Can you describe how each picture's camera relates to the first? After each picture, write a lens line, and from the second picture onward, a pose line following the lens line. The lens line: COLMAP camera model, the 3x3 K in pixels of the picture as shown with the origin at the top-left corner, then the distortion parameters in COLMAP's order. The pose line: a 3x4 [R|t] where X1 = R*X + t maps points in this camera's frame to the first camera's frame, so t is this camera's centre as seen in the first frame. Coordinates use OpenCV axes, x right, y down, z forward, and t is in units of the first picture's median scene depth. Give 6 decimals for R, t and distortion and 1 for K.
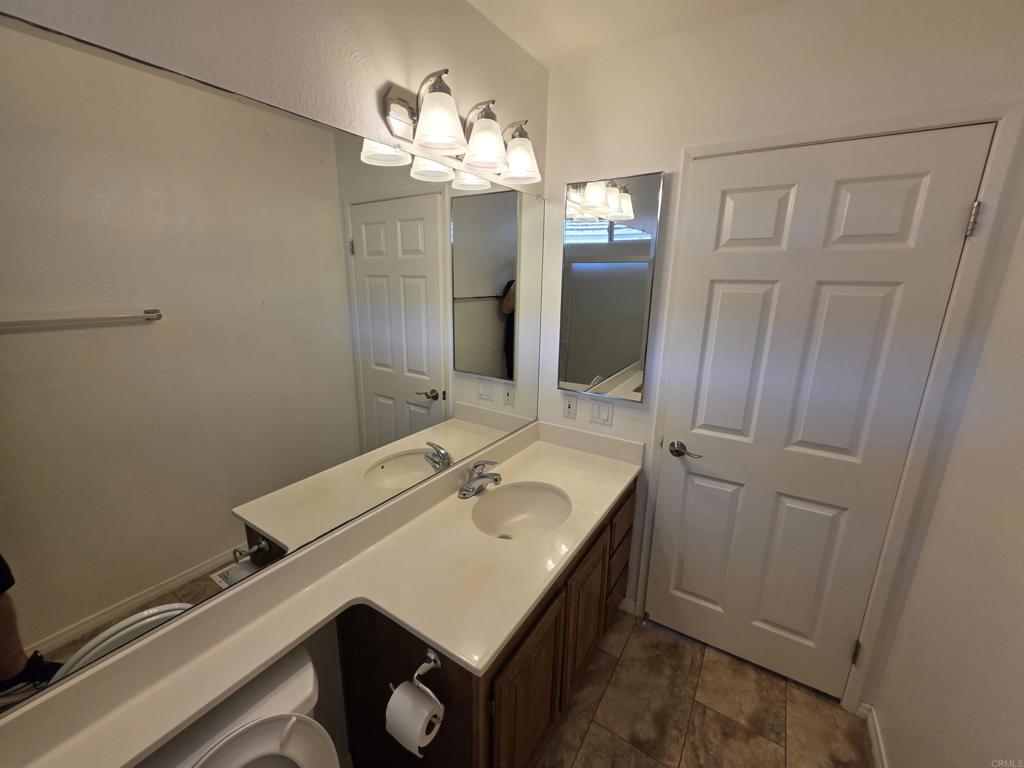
lens RADIAL K [[421.9, 0, 522.7], [0, 421.9, 380.3], [0, 0, 1]] dist [-0.002650, -0.000319]
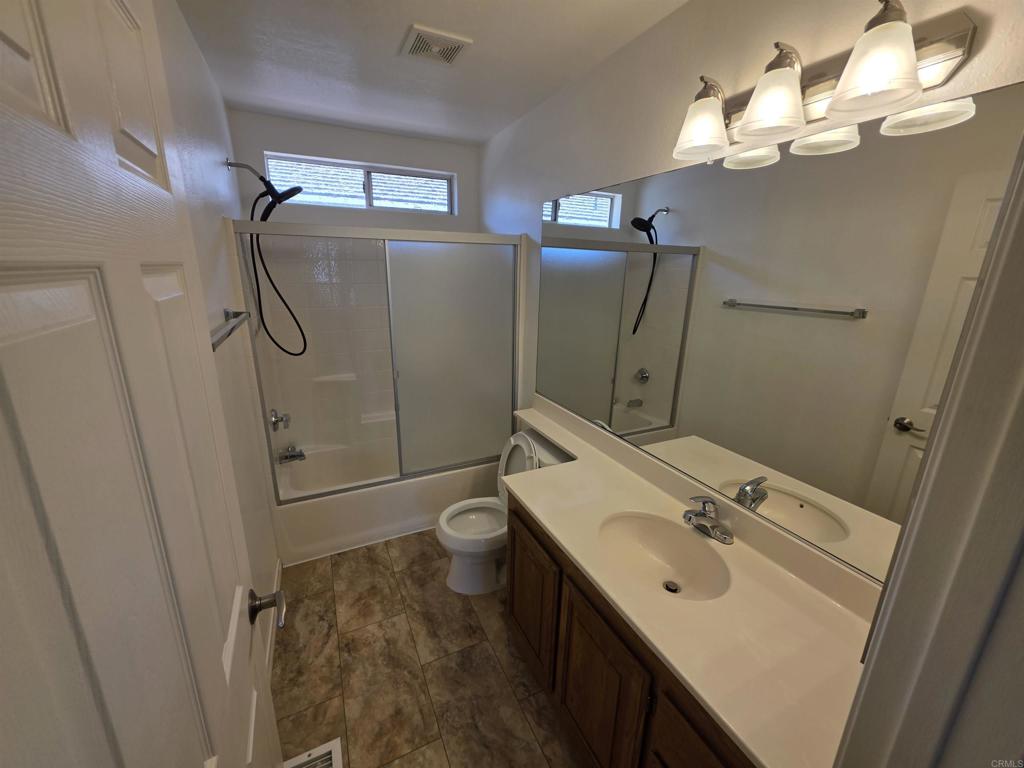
lens RADIAL K [[421.9, 0, 522.7], [0, 421.9, 380.3], [0, 0, 1]] dist [-0.002650, -0.000319]
pose [[-0.504557, 0.194823, -0.841110, 0.758021], [-0.258184, 0.895582, 0.362317, -0.223365], [0.823871, 0.399971, -0.401572, 0.988263]]
